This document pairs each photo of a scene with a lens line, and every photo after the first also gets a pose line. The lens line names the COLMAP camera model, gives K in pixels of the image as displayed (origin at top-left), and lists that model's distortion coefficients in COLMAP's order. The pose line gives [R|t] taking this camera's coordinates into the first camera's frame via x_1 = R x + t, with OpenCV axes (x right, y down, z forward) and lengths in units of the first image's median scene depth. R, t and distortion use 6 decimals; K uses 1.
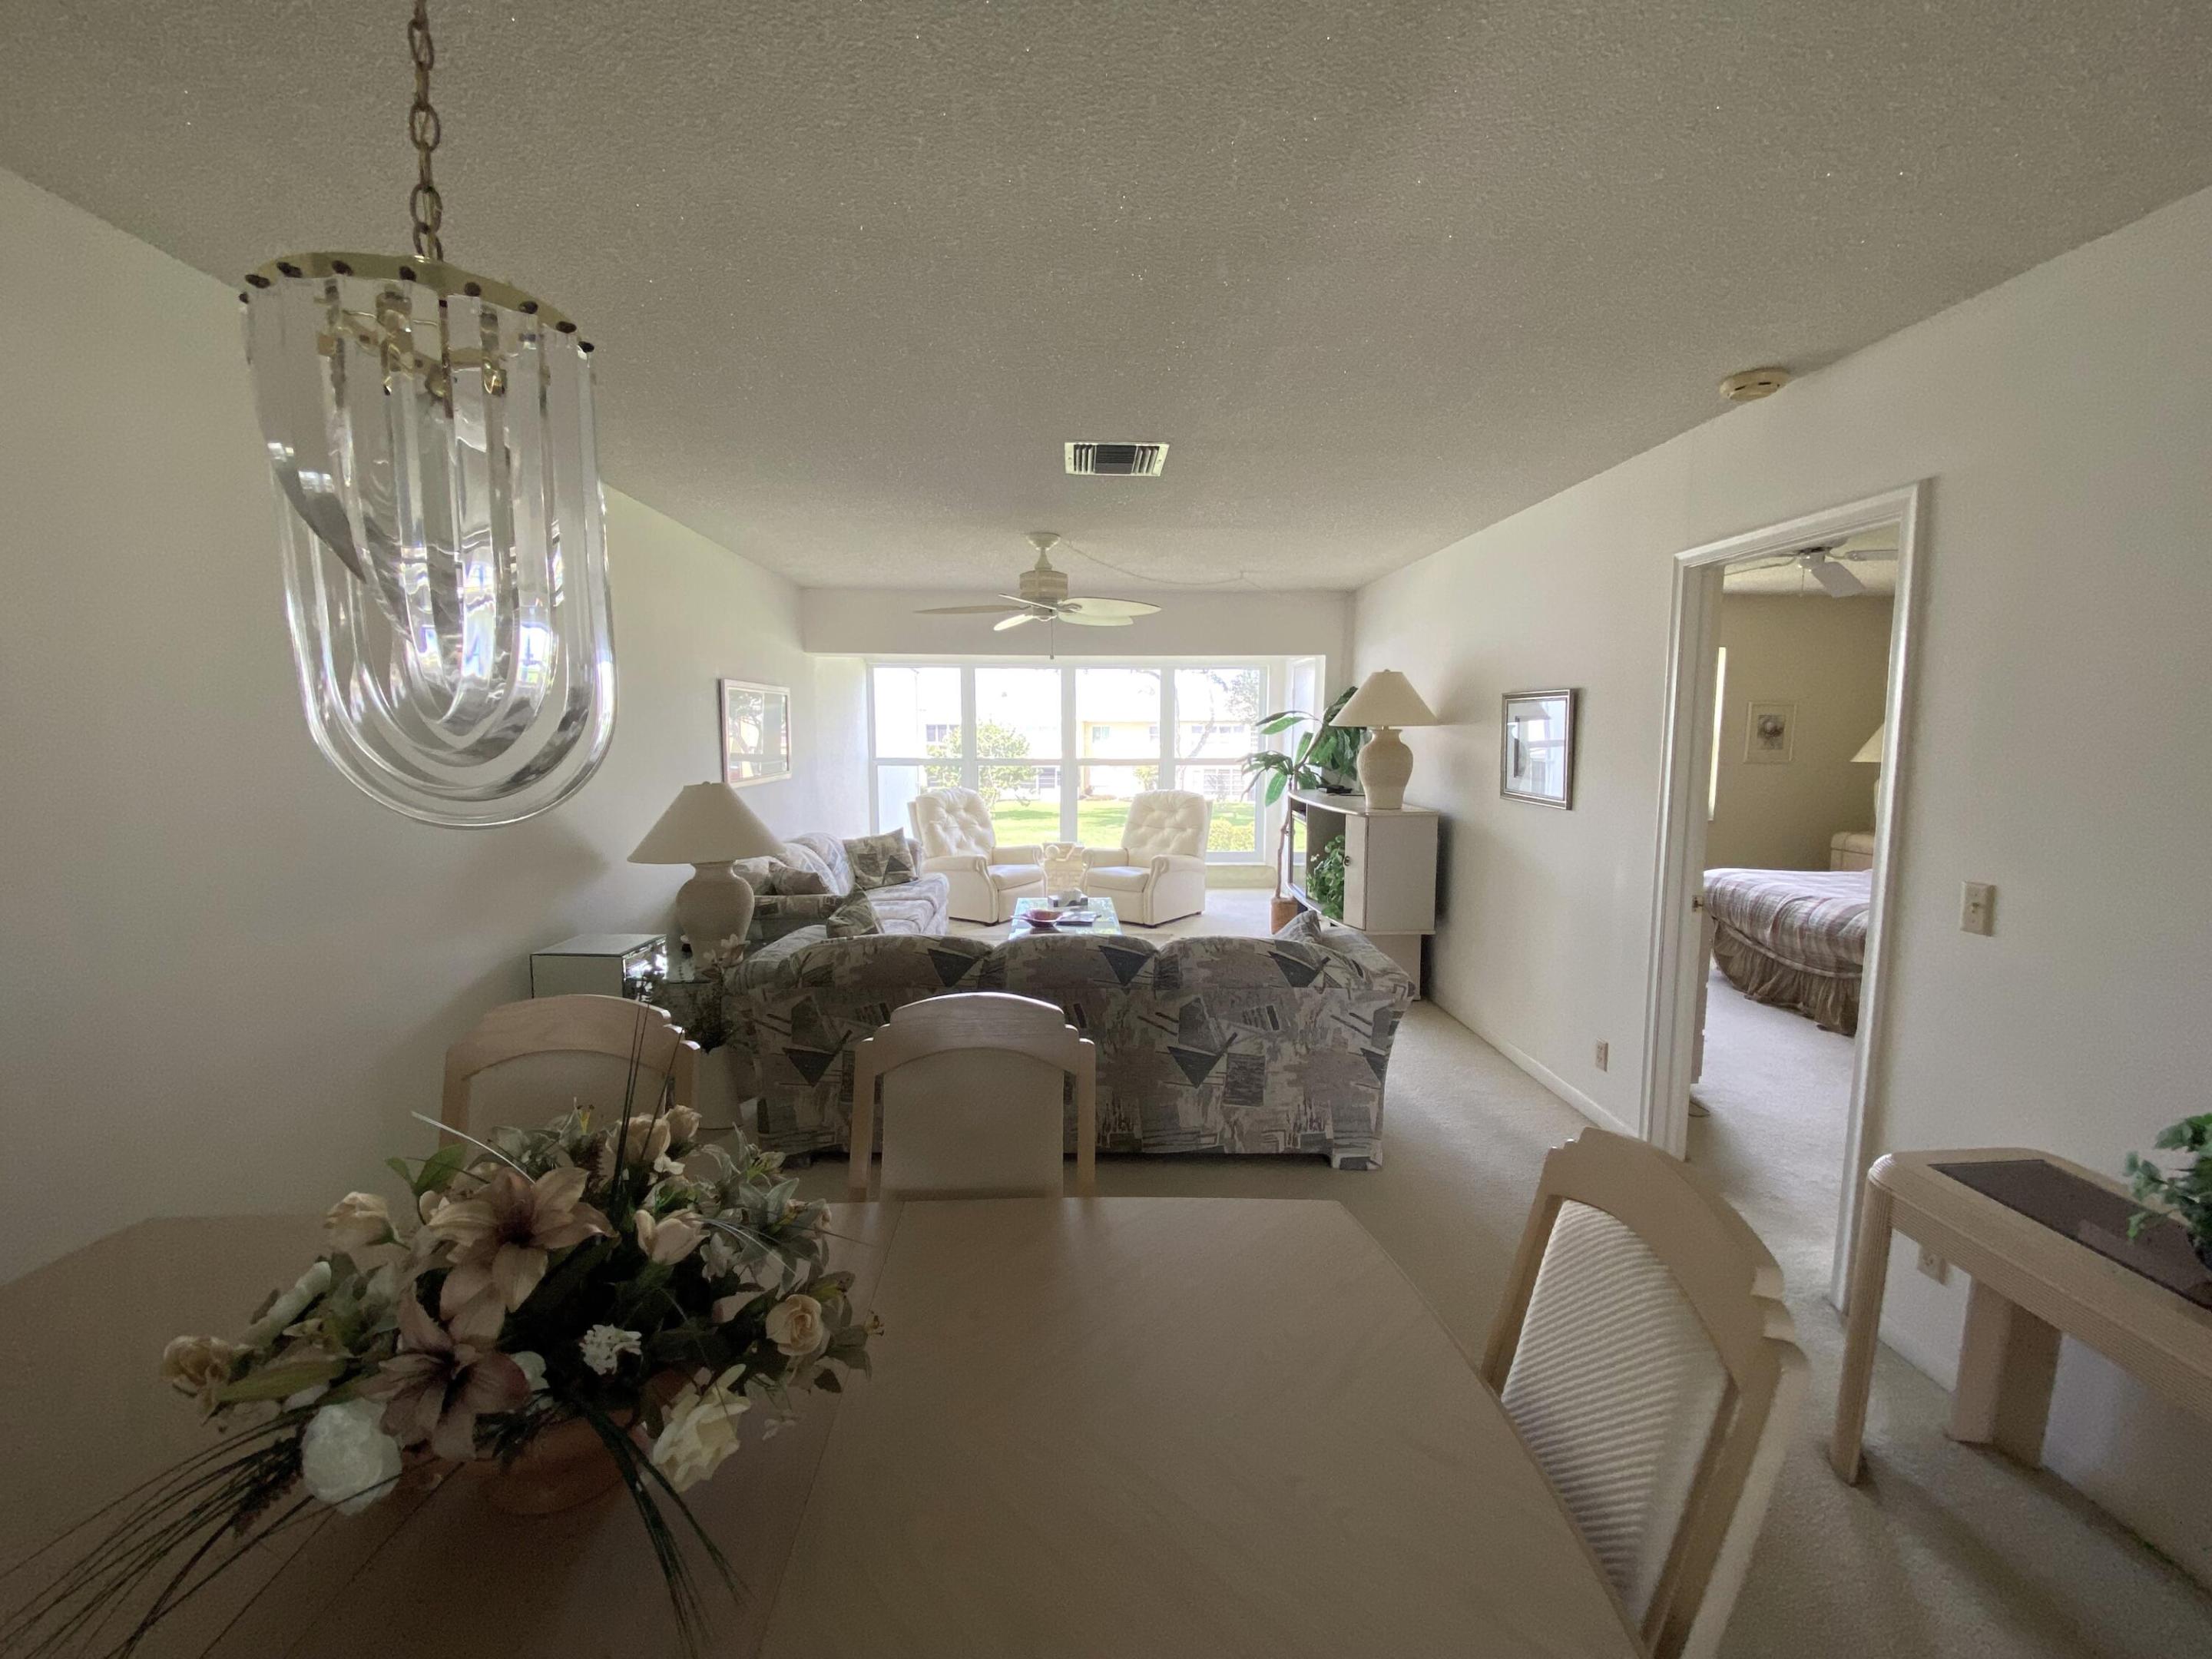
lens RADIAL K [[893.2, 0, 1106.0], [0, 893.2, 829.5], [0, 0, 1]] dist [-0.019333, -0.000150]
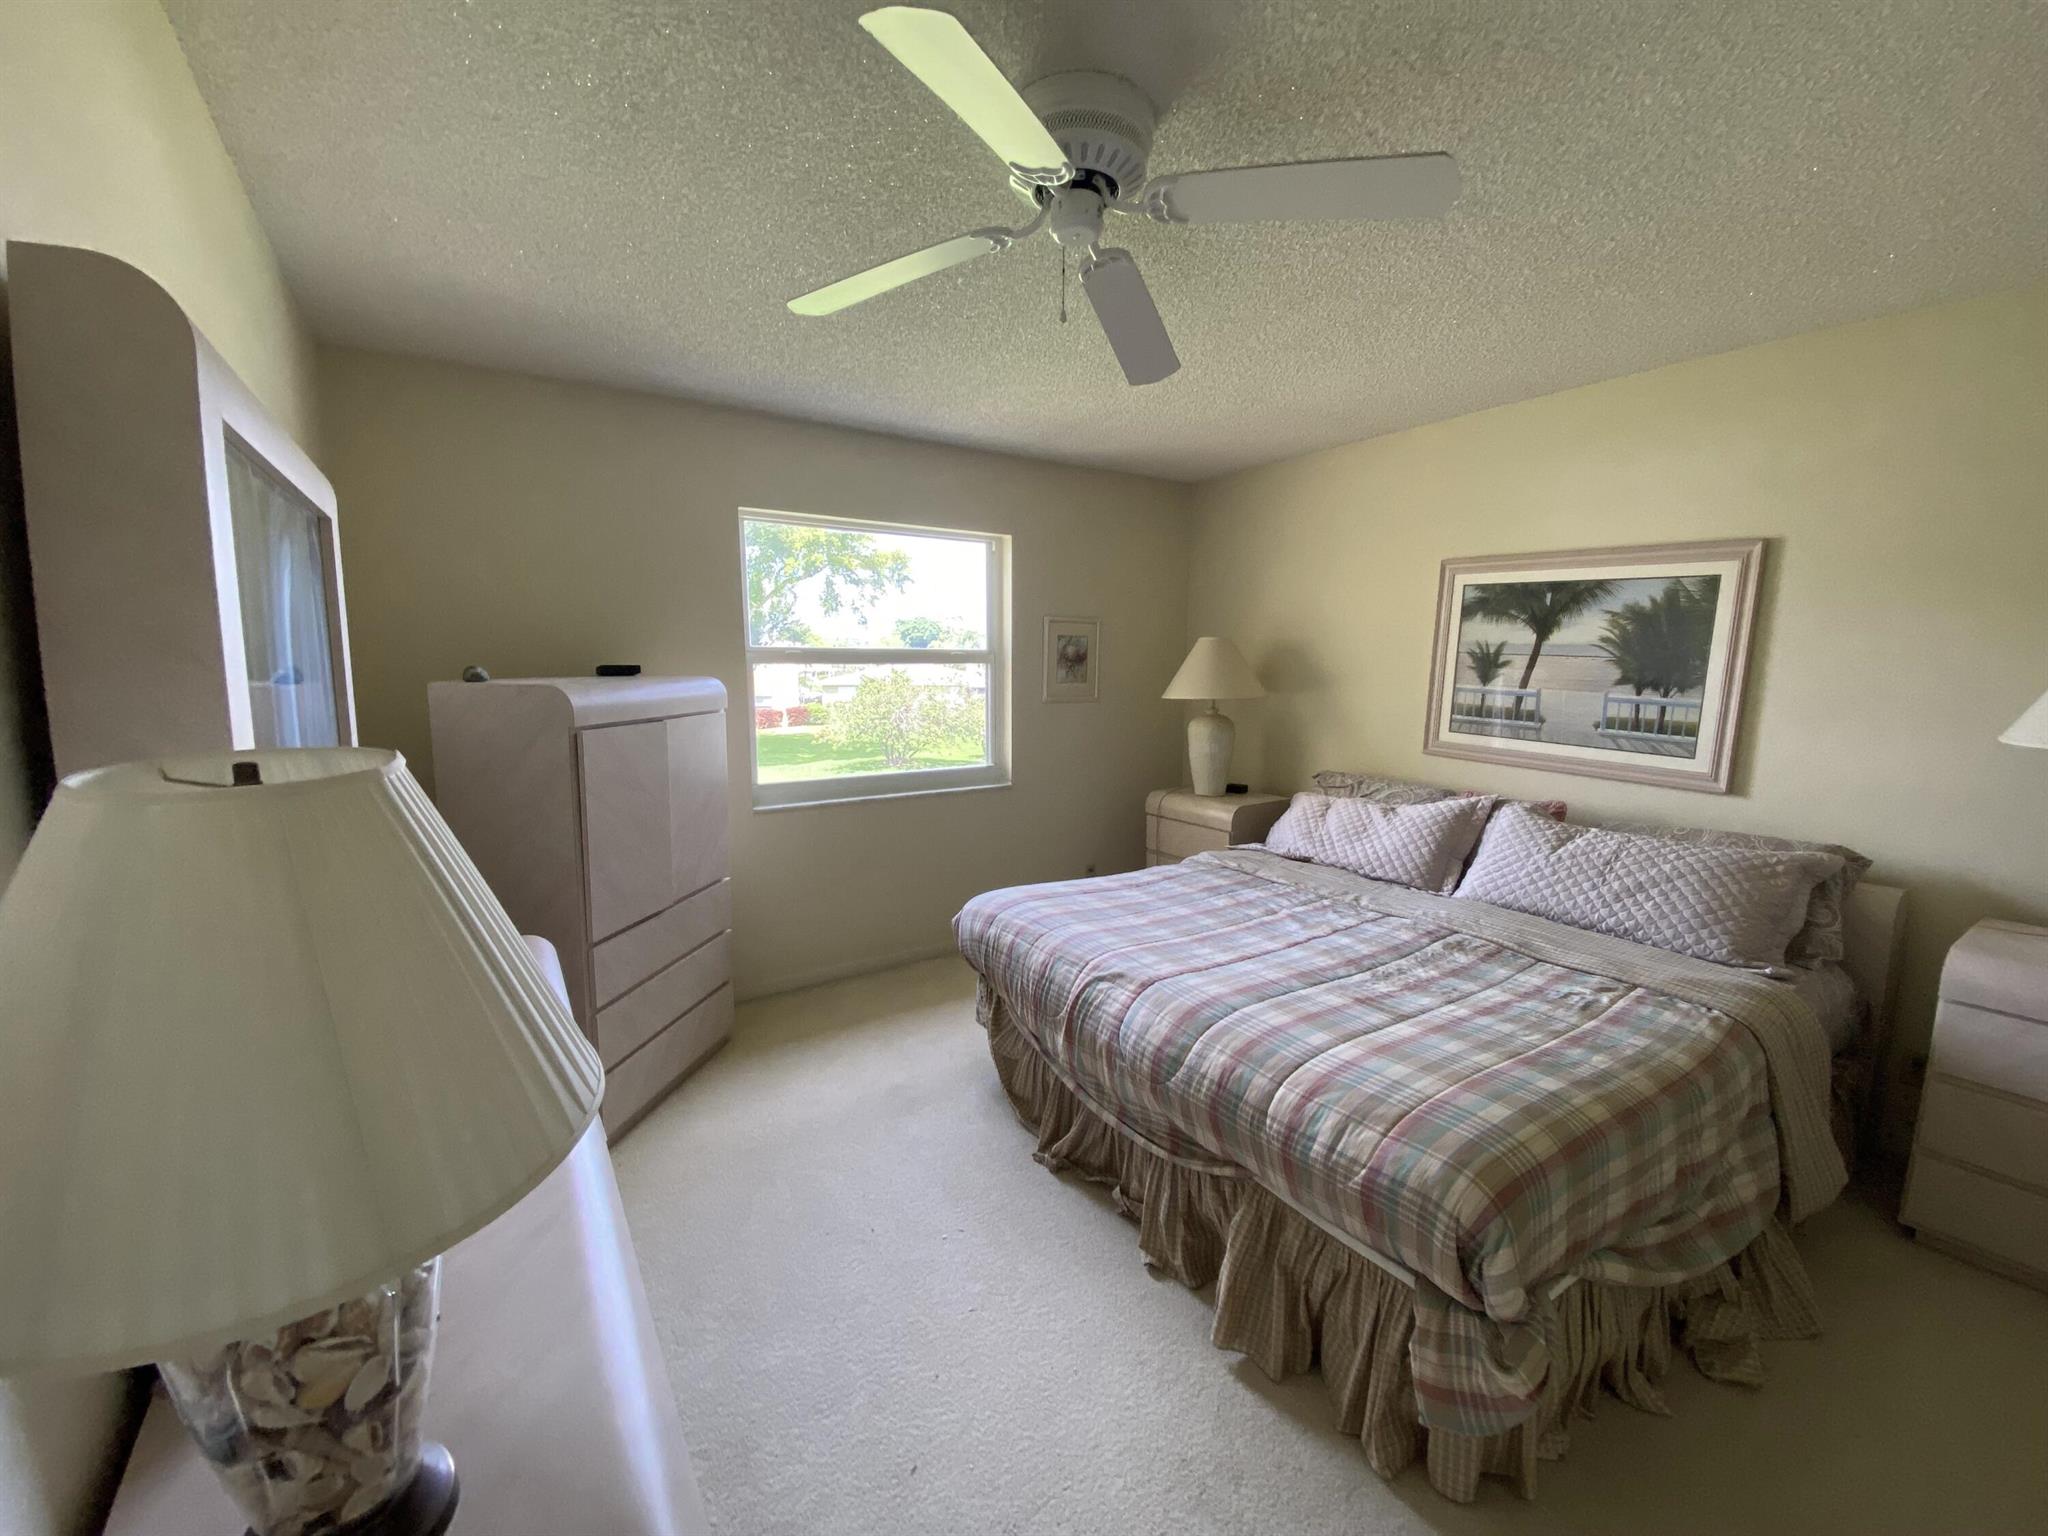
lens RADIAL K [[827.0, 0, 1024.0], [0, 827.0, 768.0], [0, 0, 1]] dist [-0.019333, -0.000150]
pose [[0.853957, -0.068003, 0.515881, 0.491850], [0.056616, 0.997680, 0.037795, -0.066158], [-0.517254, -0.003068, 0.855826, 0.594872]]
